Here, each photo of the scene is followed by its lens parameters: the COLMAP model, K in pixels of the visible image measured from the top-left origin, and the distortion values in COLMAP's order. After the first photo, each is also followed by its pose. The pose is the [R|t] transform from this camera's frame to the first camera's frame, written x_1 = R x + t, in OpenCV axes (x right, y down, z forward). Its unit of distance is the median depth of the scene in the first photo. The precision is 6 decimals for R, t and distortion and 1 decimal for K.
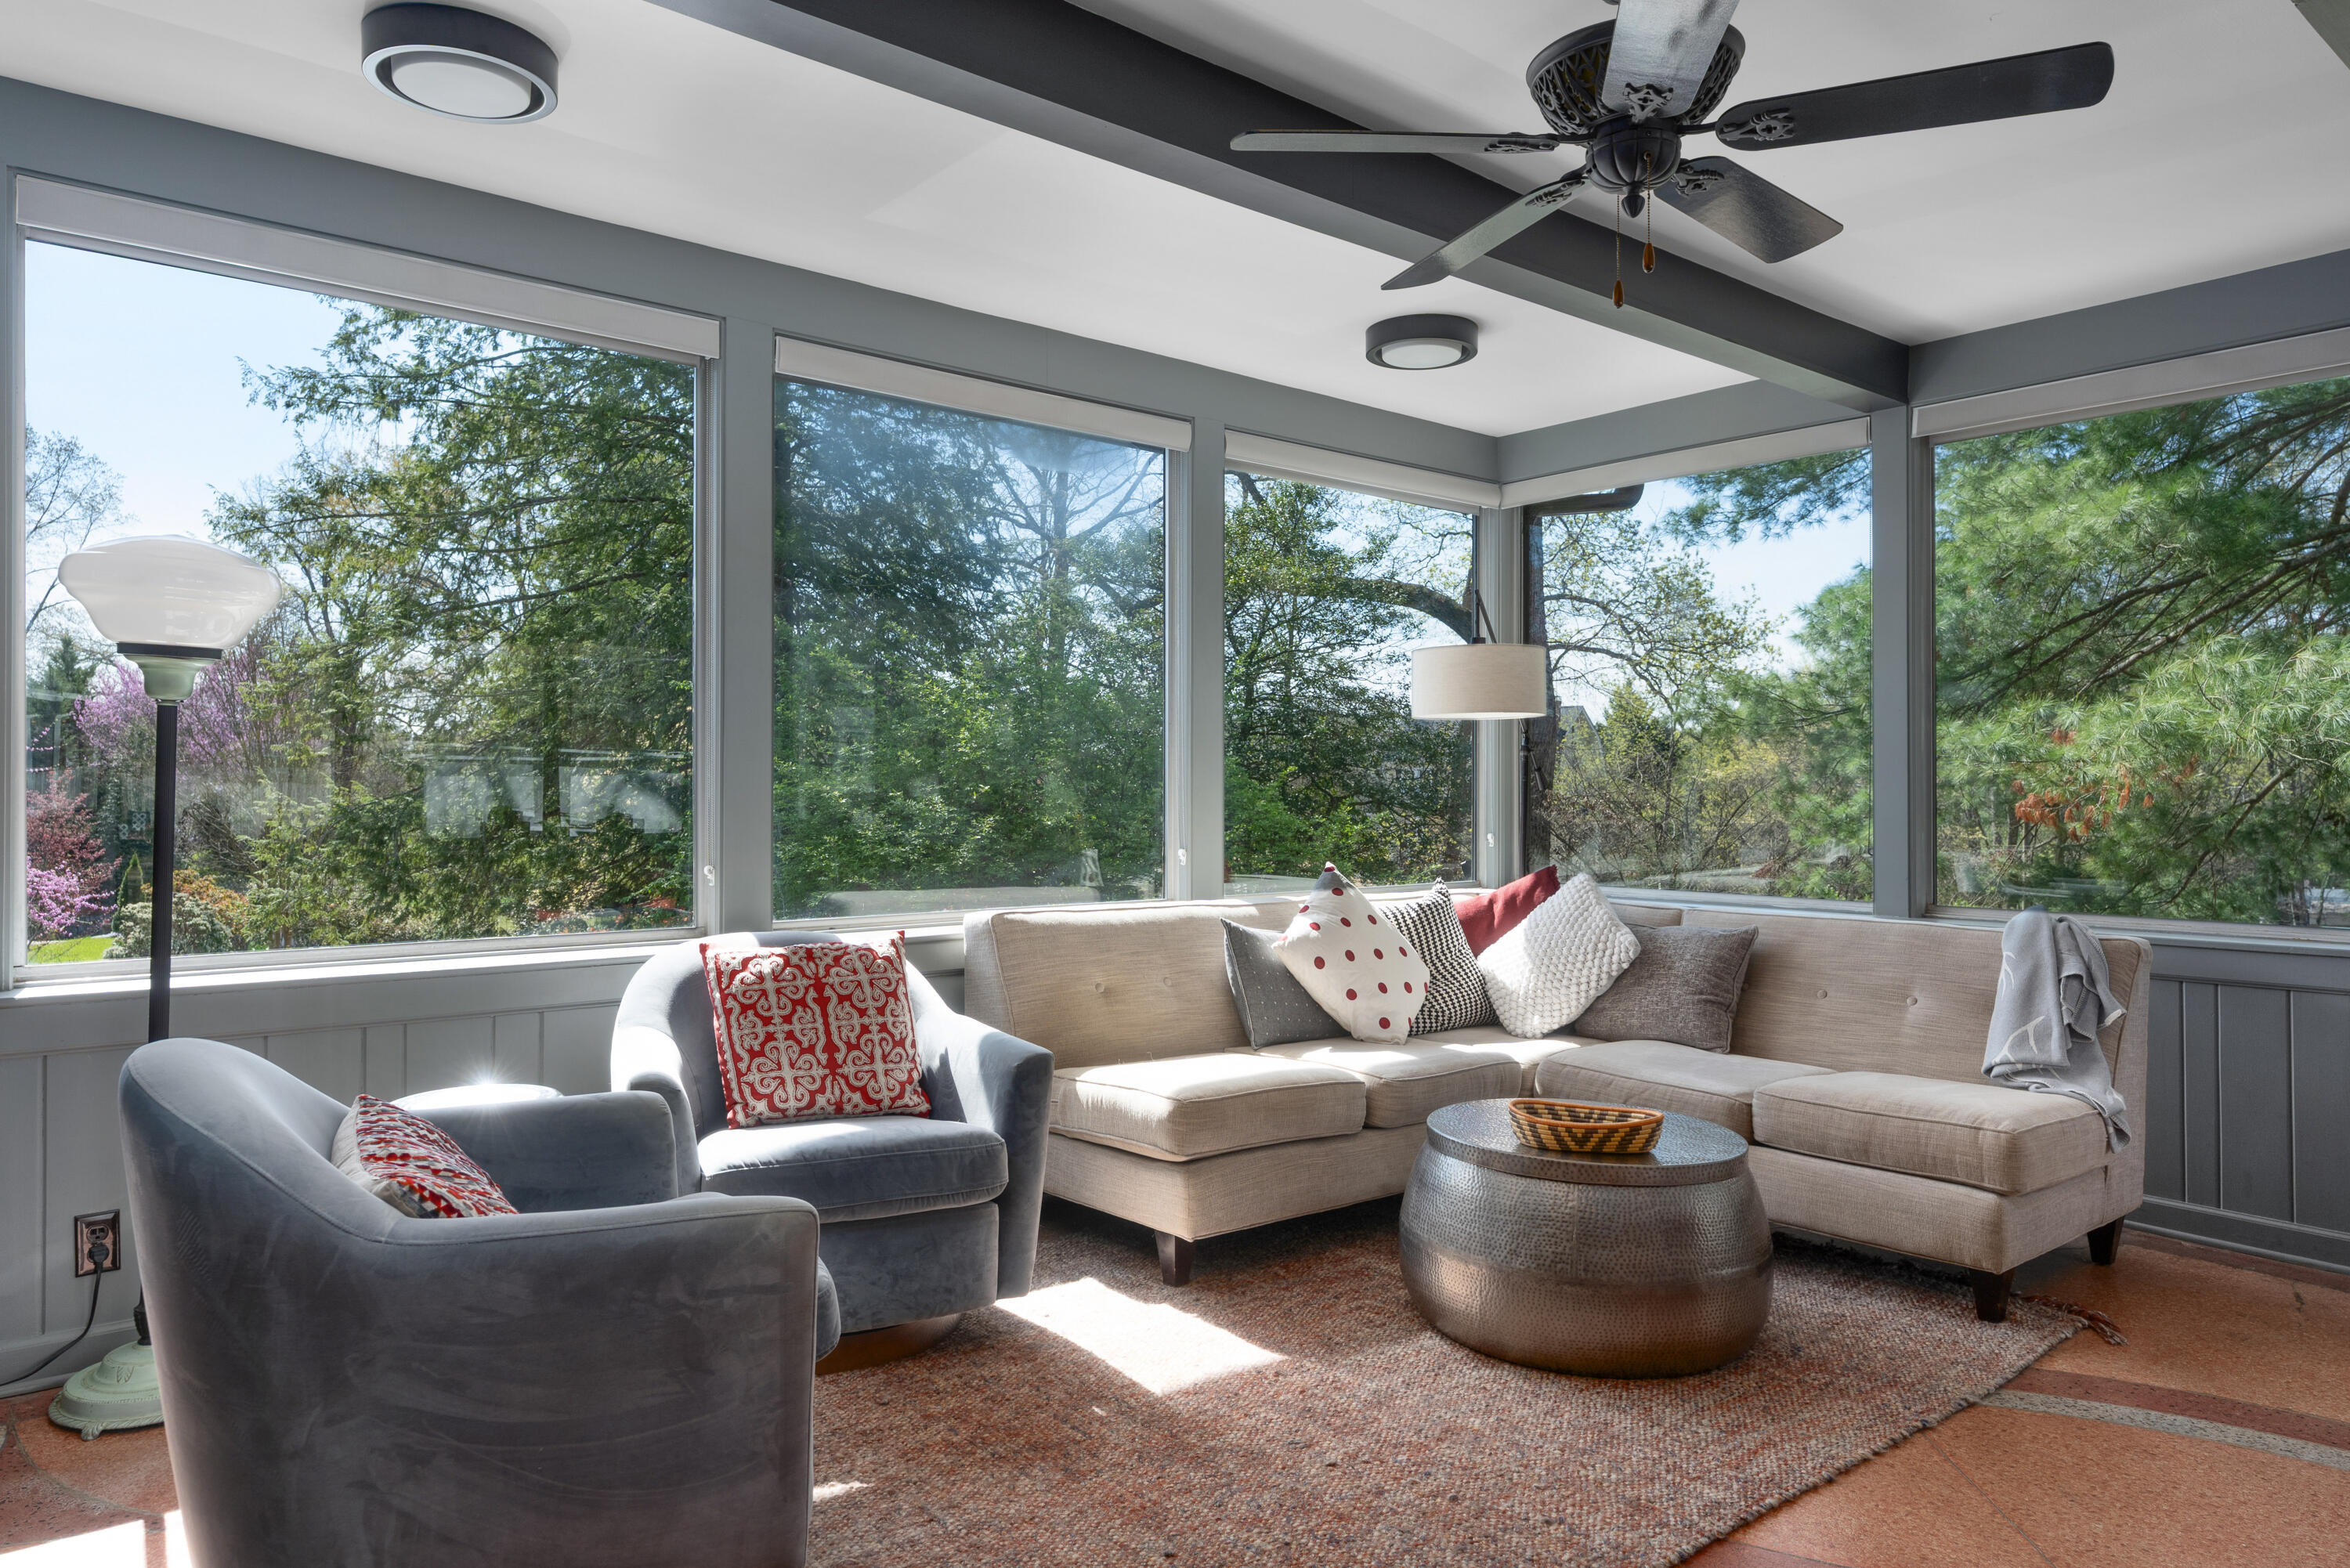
lens RADIAL K [[1499.2, 0, 1178.4], [0, 1499.2, 782.4], [0, 0, 1]] dist [-0.000872, 0.005821]
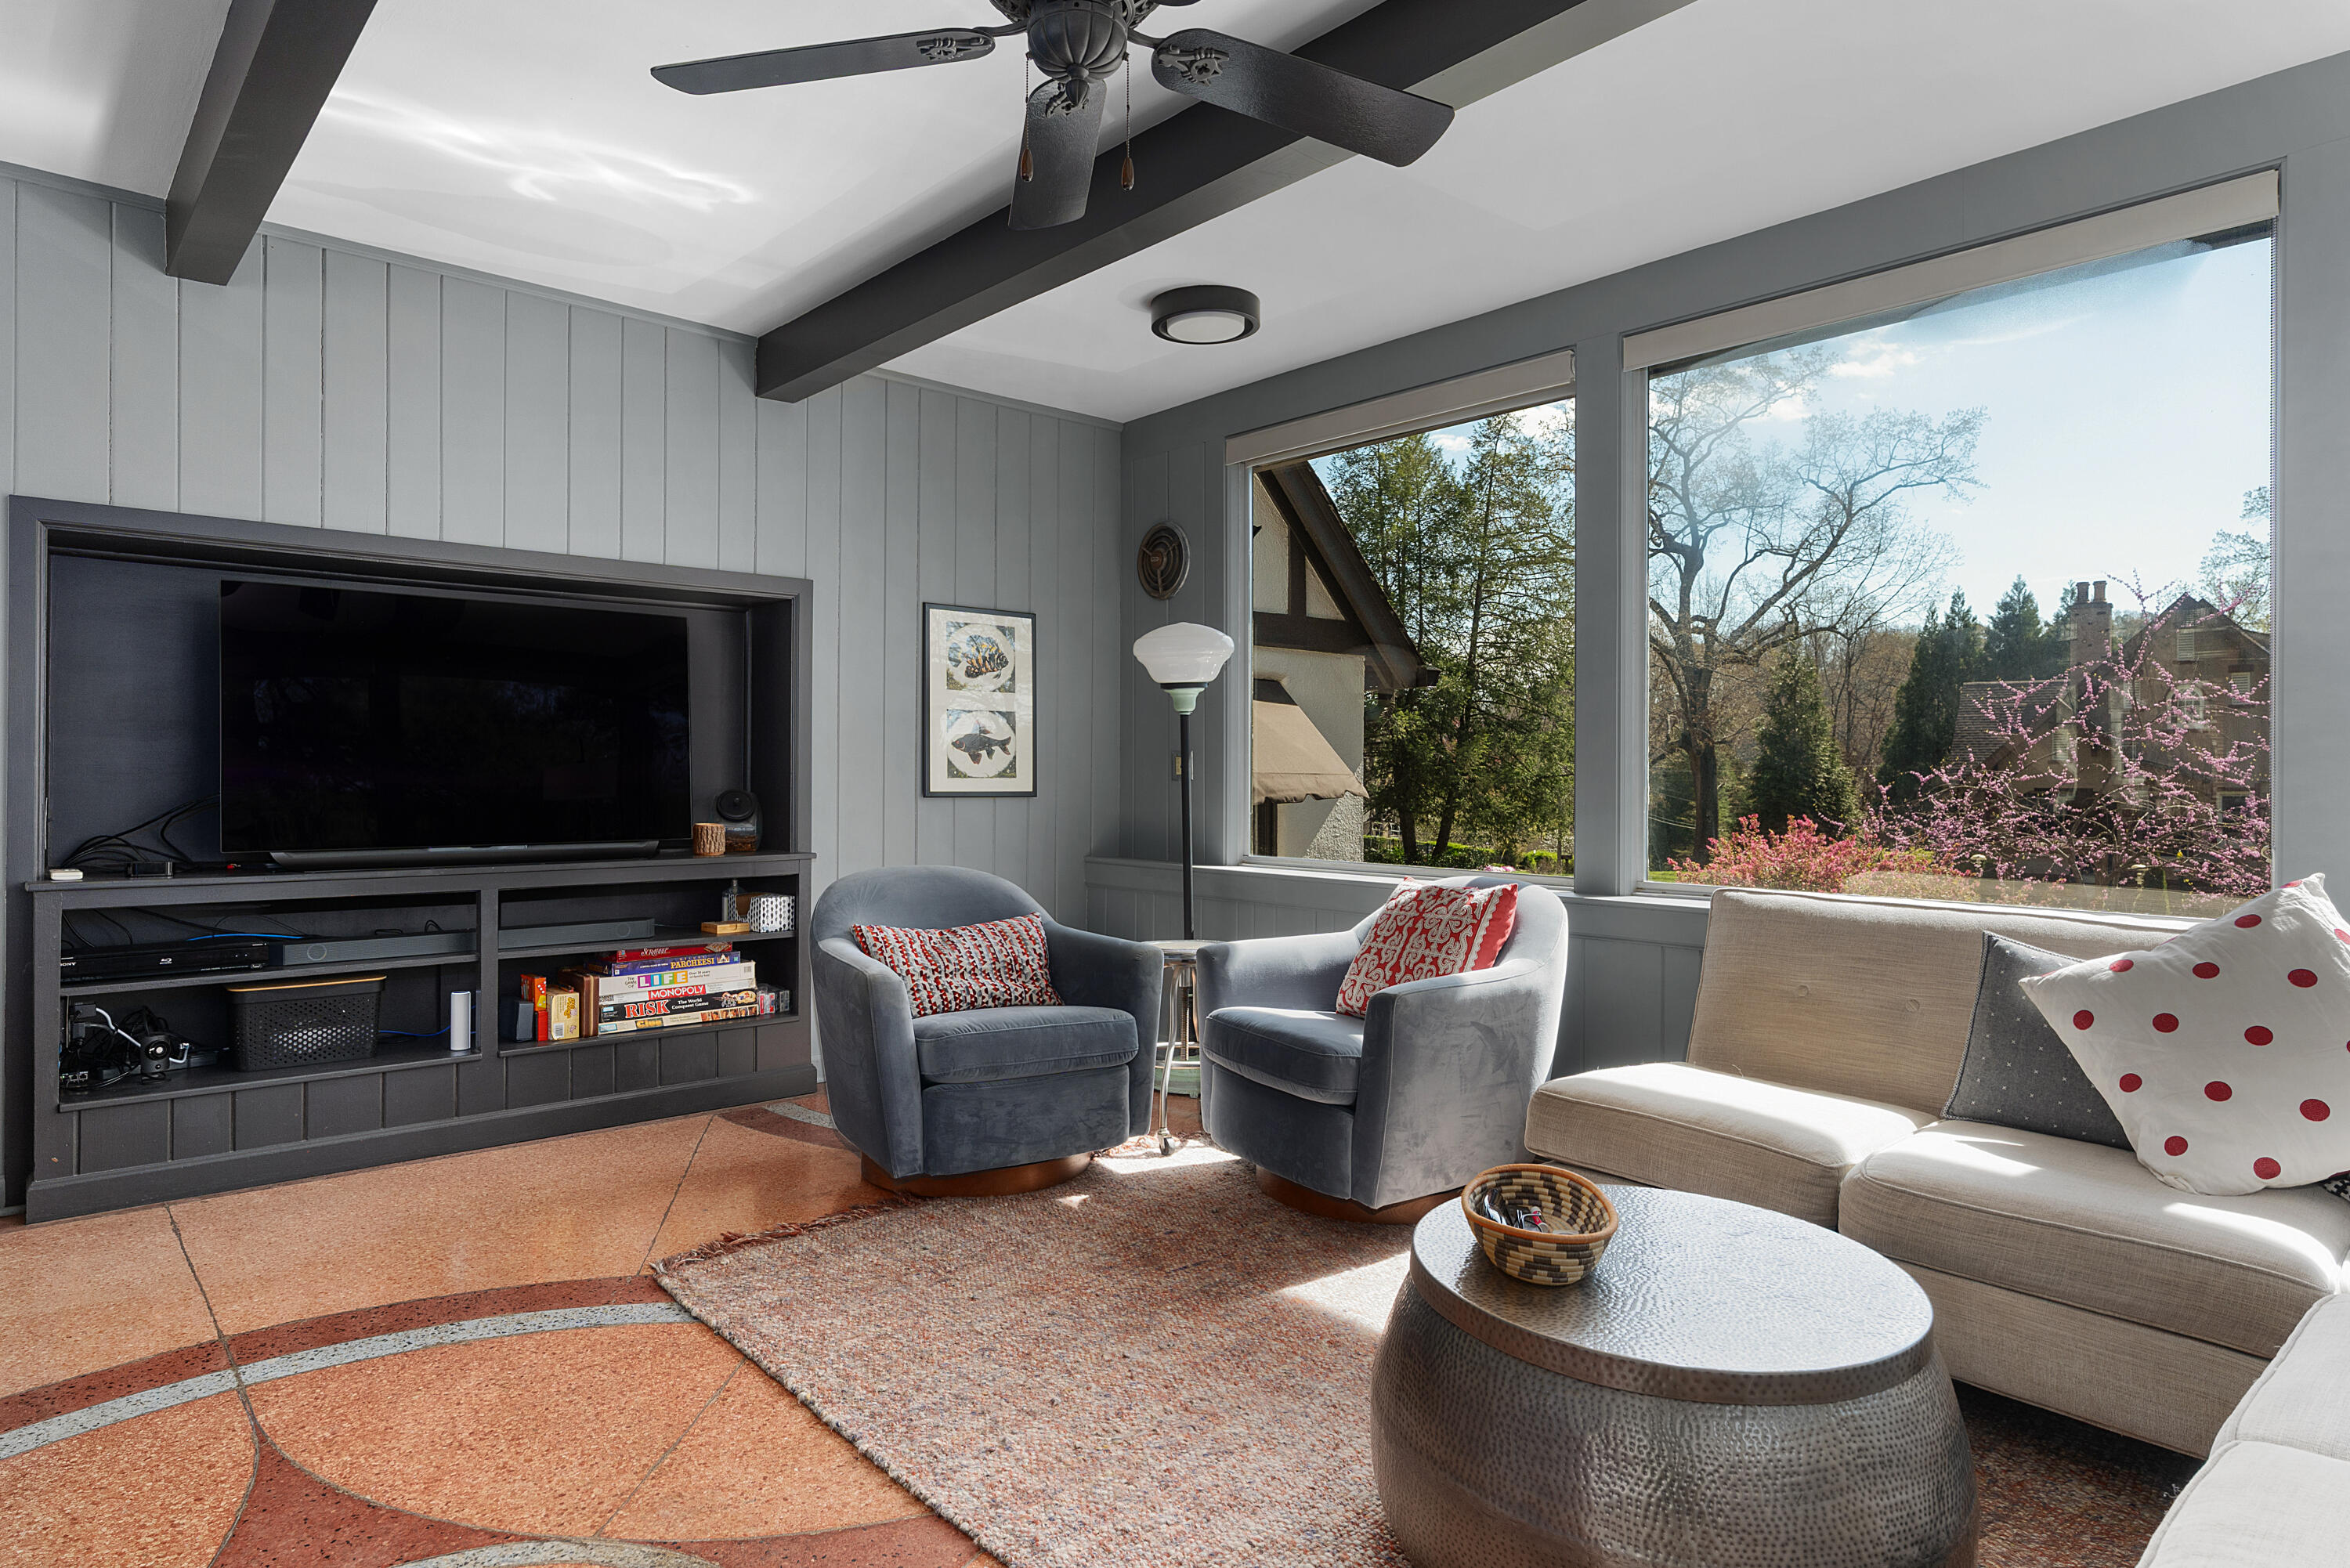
lens RADIAL K [[1380.2, 0, 1172.1], [0, 1380.2, 776.6], [0, 0, 1]] dist [0.001939, 0.000367]
pose [[0.006988, -0.004487, -0.999966, 0.671146], [0.006054, 0.999972, -0.004445, 0.019963], [0.999957, -0.006023, 0.007015, 0.617386]]
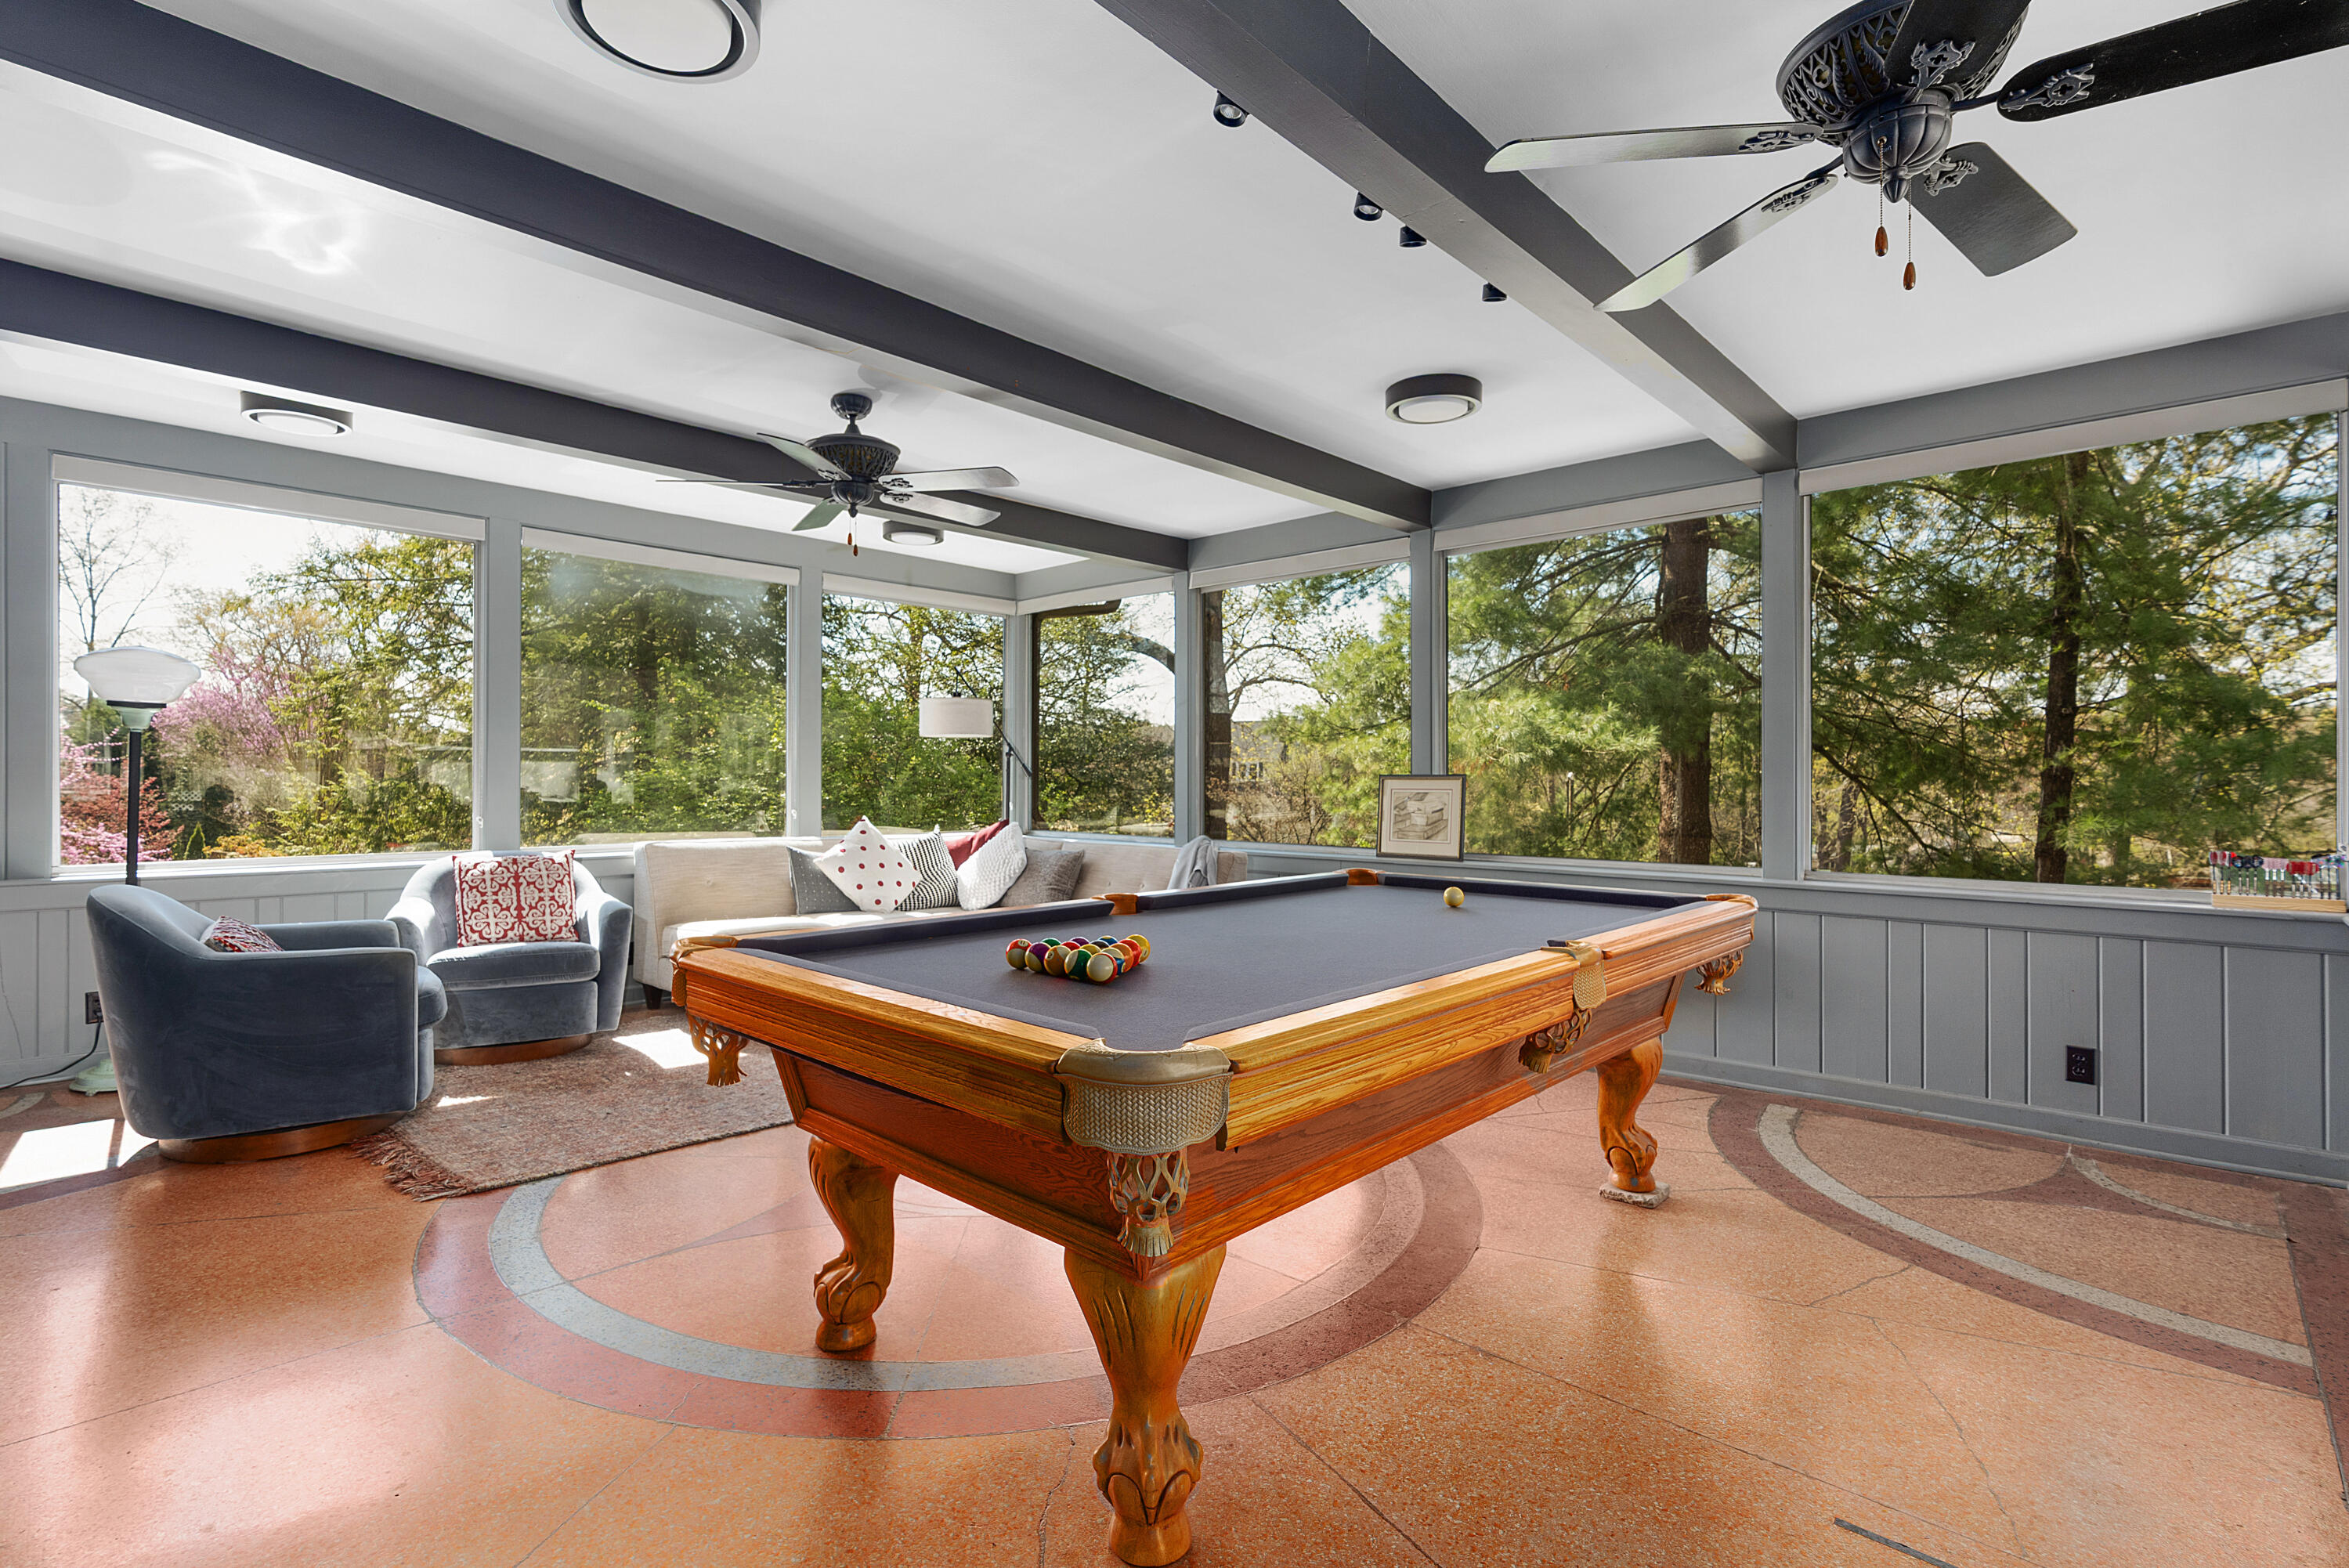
lens RADIAL K [[1093.3, 0, 1159.0], [0, 1093.3, 783.1], [0, 0, 1]] dist [0.005224, 0.000737]
pose [[0.994406, 0.001860, 0.105612, 0.338100], [-0.002915, 0.999947, 0.009835, -0.001394], [-0.105588, -0.010088, 0.994359, -0.381988]]
